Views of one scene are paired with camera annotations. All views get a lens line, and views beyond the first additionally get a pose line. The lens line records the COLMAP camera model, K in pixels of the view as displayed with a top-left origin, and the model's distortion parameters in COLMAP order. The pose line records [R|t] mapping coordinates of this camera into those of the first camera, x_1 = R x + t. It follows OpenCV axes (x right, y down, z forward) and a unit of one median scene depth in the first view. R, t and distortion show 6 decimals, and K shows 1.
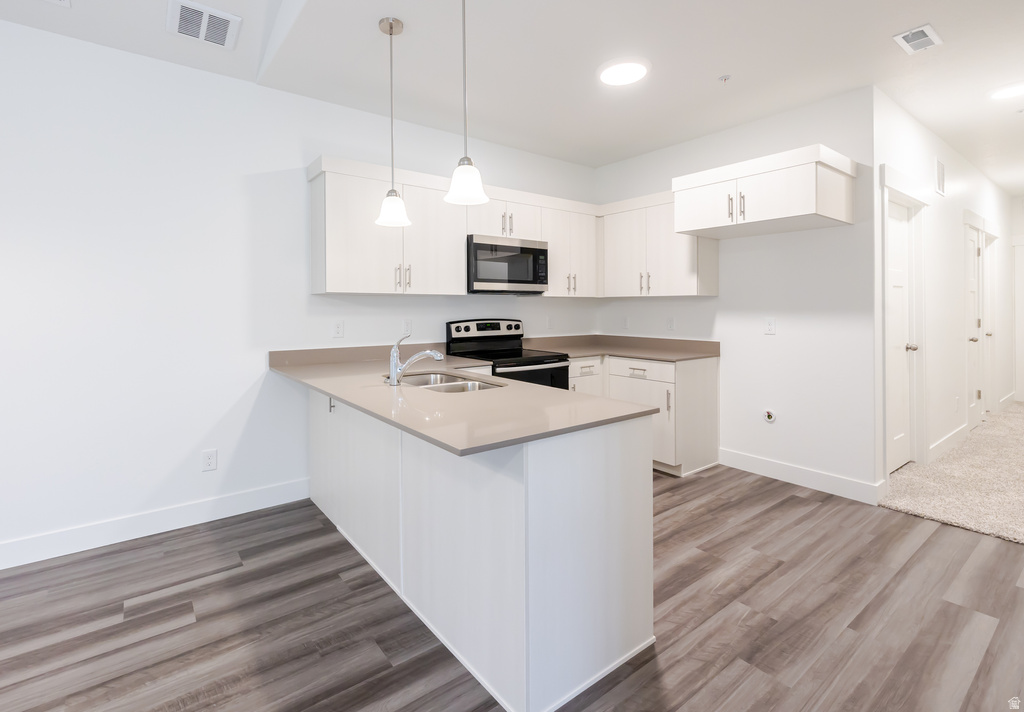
lens RADIAL K [[477.0, 0, 478.1], [0, 477.0, 313.9], [0, 0, 1]] dist [0.000815, -0.000619]
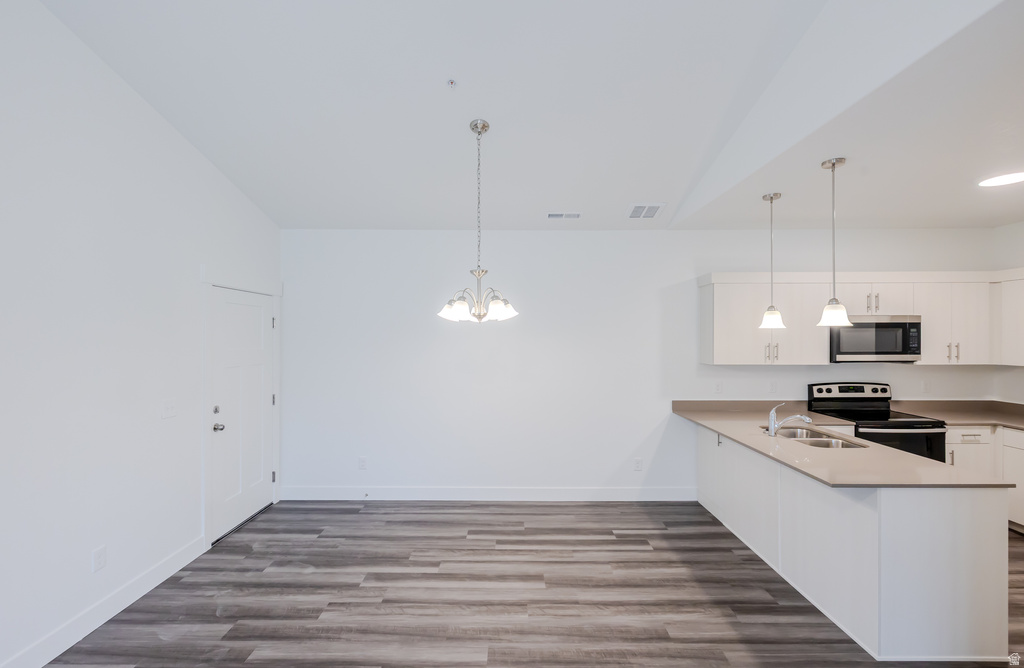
lens RADIAL K [[444.3, 0, 511.0], [0, 444.3, 343.4], [0, 0, 1]] dist [0.001922, 0.000837]
pose [[0.807212, 0.008391, -0.590202, -0.009878], [-0.007373, 0.999964, 0.004132, -0.094831], [0.590215, 0.001017, 0.807245, -0.414305]]
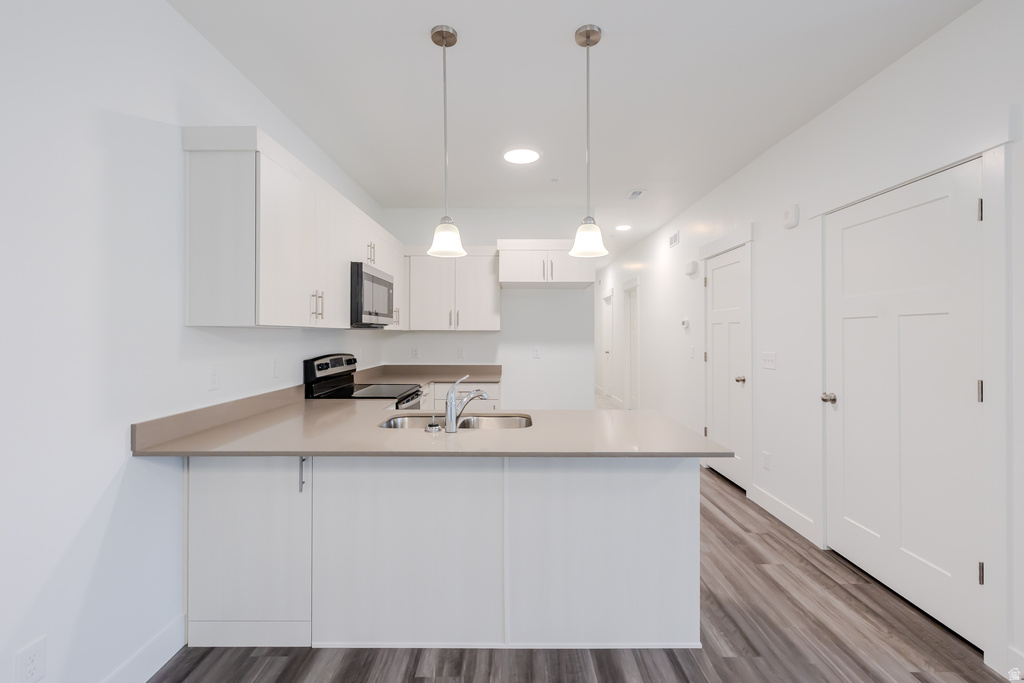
lens RADIAL K [[444.0, 0, 508.6], [0, 444.0, 332.6], [0, 0, 1]] dist [0.002577, 0.000250]
pose [[0.590430, 0.004612, 0.807076, -0.530013], [0.009882, 0.999867, -0.012943, -0.018035], [-0.807029, 0.015618, 0.590306, 0.273596]]
